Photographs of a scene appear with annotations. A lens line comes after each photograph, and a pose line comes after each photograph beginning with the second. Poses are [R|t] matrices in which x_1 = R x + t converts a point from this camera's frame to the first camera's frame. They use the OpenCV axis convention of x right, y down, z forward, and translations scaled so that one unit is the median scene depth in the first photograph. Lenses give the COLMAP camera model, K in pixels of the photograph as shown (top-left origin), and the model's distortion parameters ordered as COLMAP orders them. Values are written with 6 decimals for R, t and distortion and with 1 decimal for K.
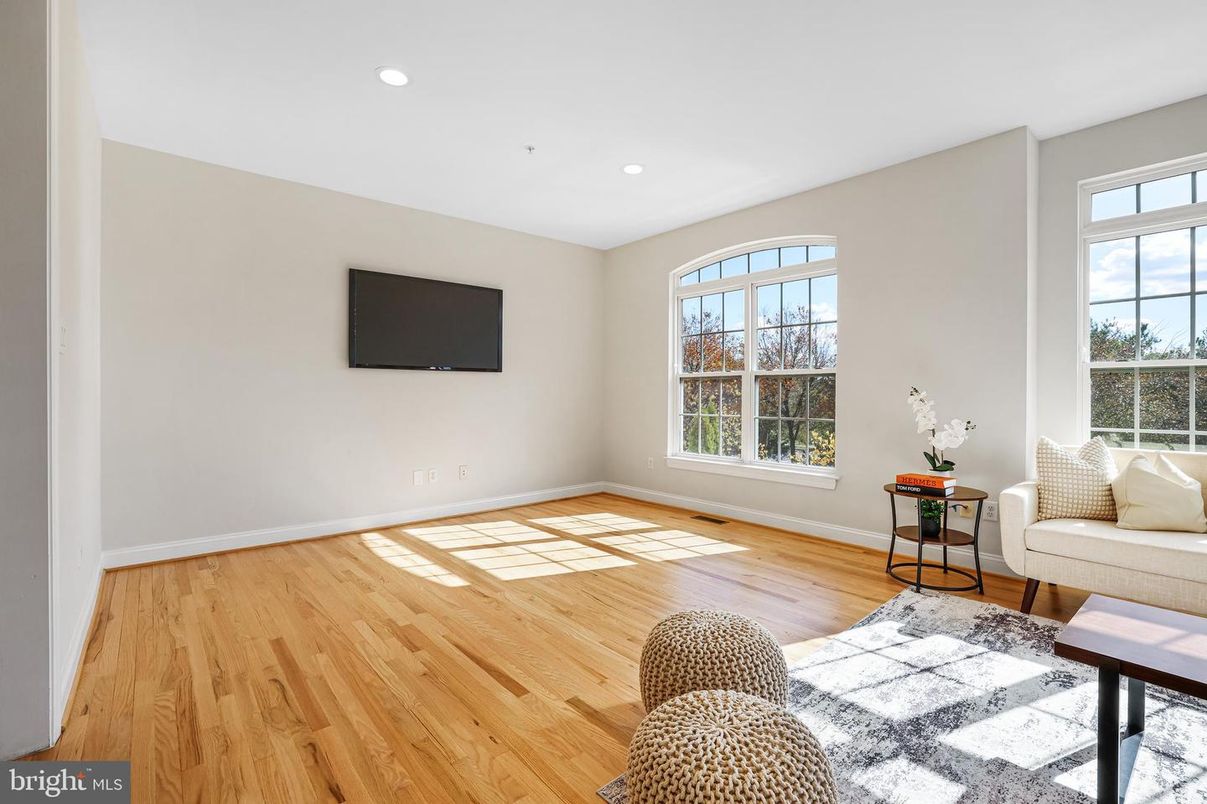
lens RADIAL K [[547.8, 0, 604.2], [0, 547.8, 400.9], [0, 0, 1]] dist [-0.017120, 0.000715]
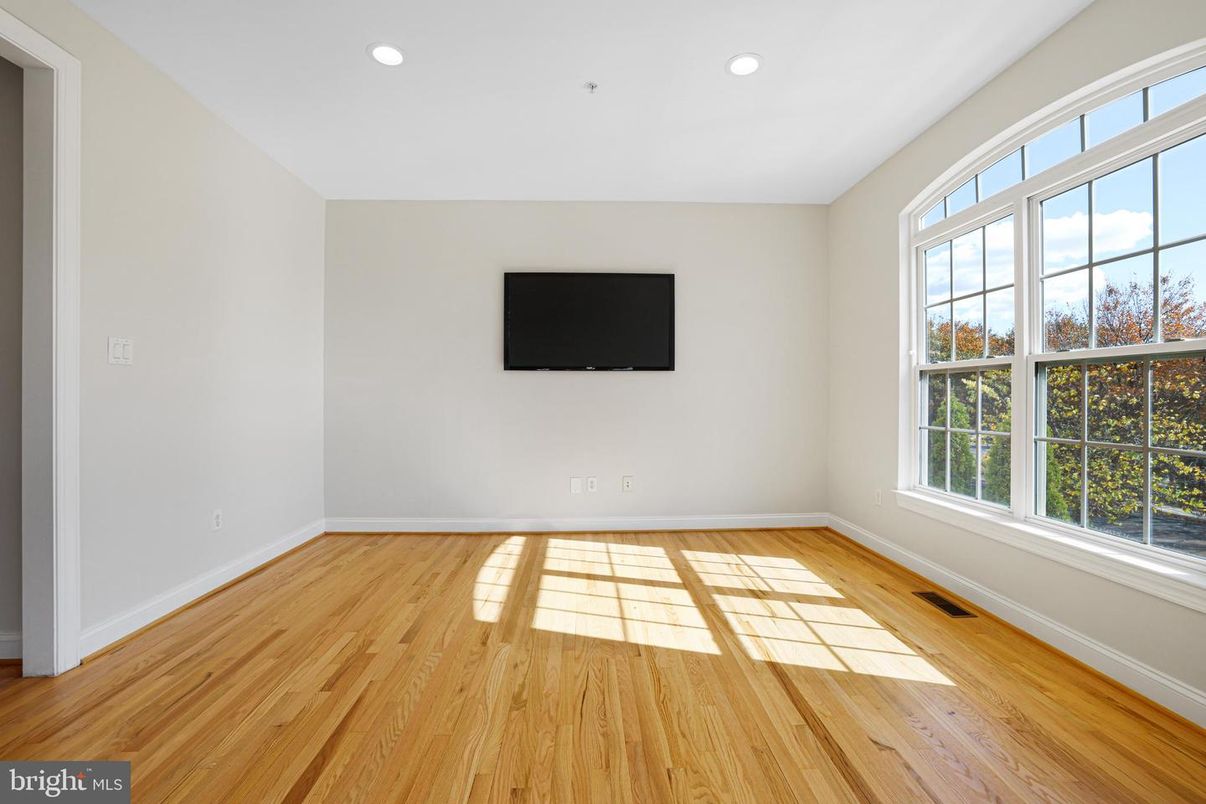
lens RADIAL K [[528.1, 0, 598.0], [0, 528.1, 396.8], [0, 0, 1]] dist [-0.024887, 0.001696]
pose [[0.774951, 0.000531, -0.632022, 0.300417], [-0.007835, 0.999931, -0.008768, -0.004568], [0.631973, 0.011747, 0.774901, 0.360129]]
